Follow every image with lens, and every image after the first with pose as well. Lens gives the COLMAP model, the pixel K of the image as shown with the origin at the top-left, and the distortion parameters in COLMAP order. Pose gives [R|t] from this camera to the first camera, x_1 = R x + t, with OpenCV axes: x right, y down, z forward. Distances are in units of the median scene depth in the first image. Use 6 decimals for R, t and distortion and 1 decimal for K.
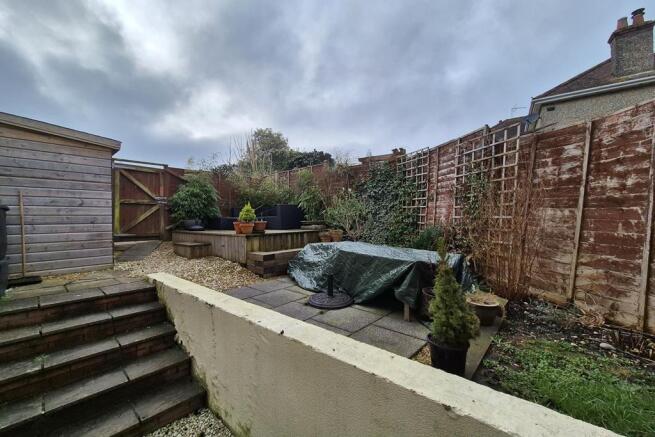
lens RADIAL K [[247.8, 0, 333.0], [0, 247.8, 216.0], [0, 0, 1]] dist [0.000399, -0.000207]
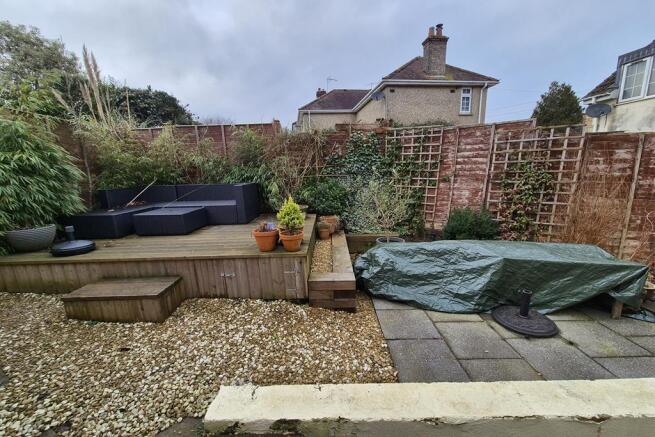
lens RADIAL K [[247.8, 0, 328.1], [0, 247.8, 223.2], [0, 0, 1]] dist [0.000399, -0.000207]
pose [[0.786668, -0.132213, 0.603053, -0.671136], [0.016408, 0.980933, 0.193654, -0.109827], [-0.617158, -0.142447, 0.773838, 0.530431]]
